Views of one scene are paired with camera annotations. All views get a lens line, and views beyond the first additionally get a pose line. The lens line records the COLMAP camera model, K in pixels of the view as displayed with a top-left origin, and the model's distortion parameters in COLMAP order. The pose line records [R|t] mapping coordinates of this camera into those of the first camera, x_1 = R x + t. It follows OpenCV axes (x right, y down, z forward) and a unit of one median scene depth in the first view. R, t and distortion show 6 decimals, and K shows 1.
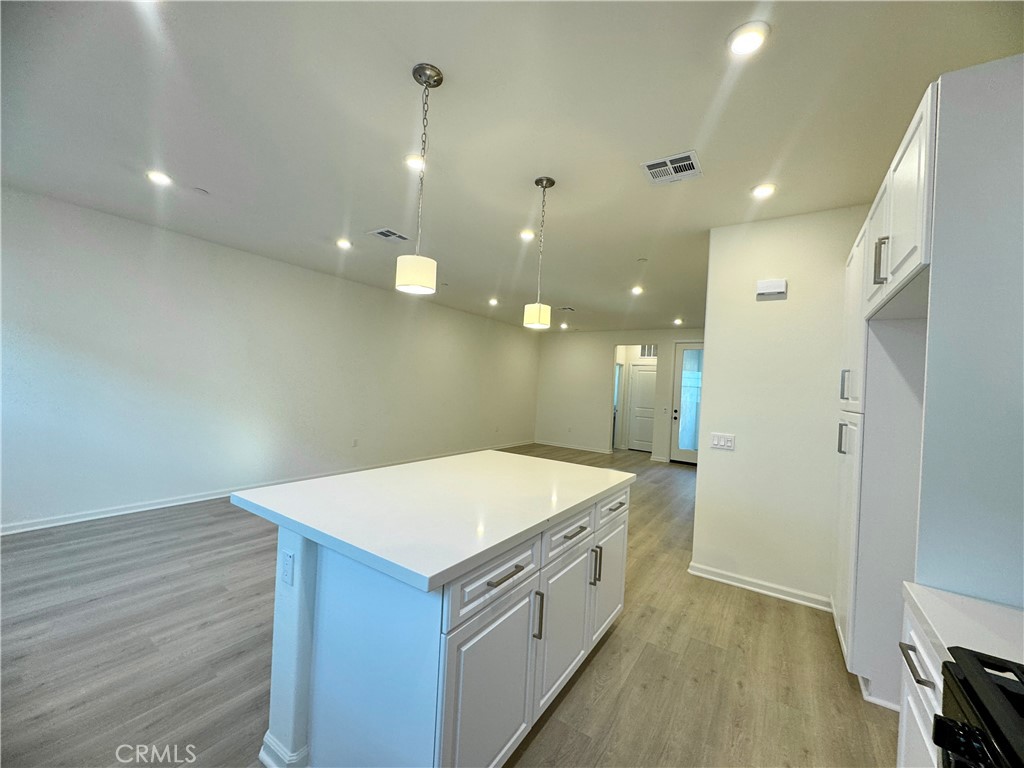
lens RADIAL K [[407.6, 0, 511.4], [0, 407.6, 383.7], [0, 0, 1]] dist [-0.002491, 0.000471]
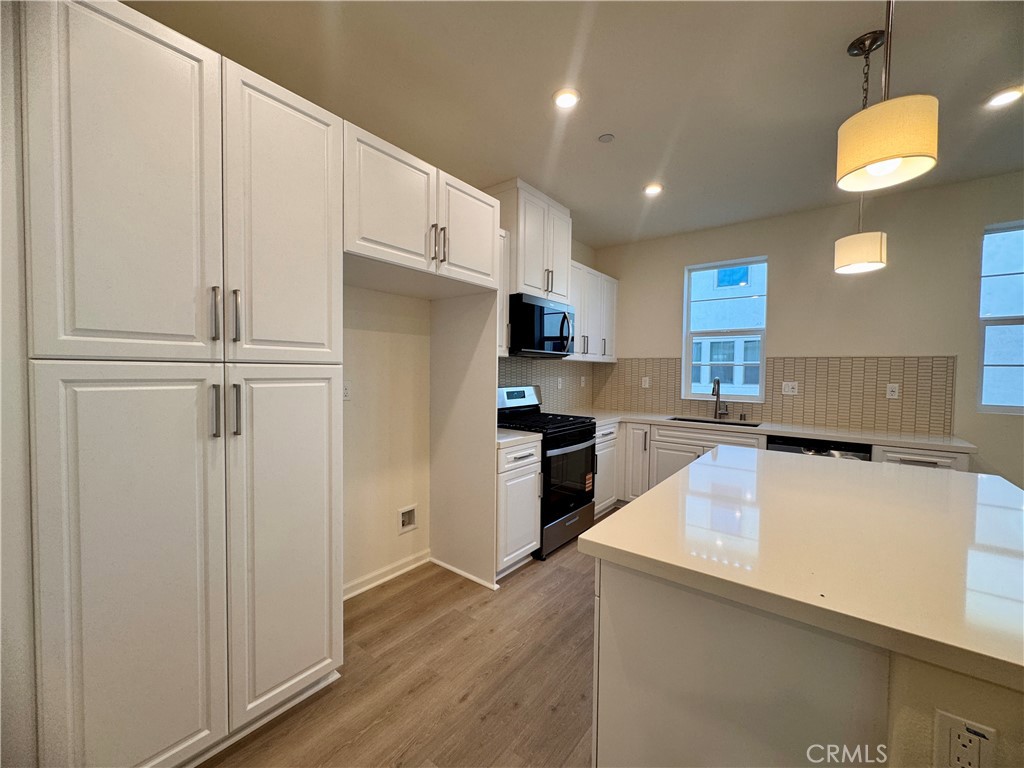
lens RADIAL K [[407.6, 0, 513.9], [0, 407.6, 383.6], [0, 0, 1]] dist [-0.002491, 0.000471]
pose [[-0.995225, -0.068954, 0.069078, 0.122733], [-0.066821, 0.997228, 0.032730, 0.016595], [-0.071144, 0.027957, -0.997074, 0.495633]]
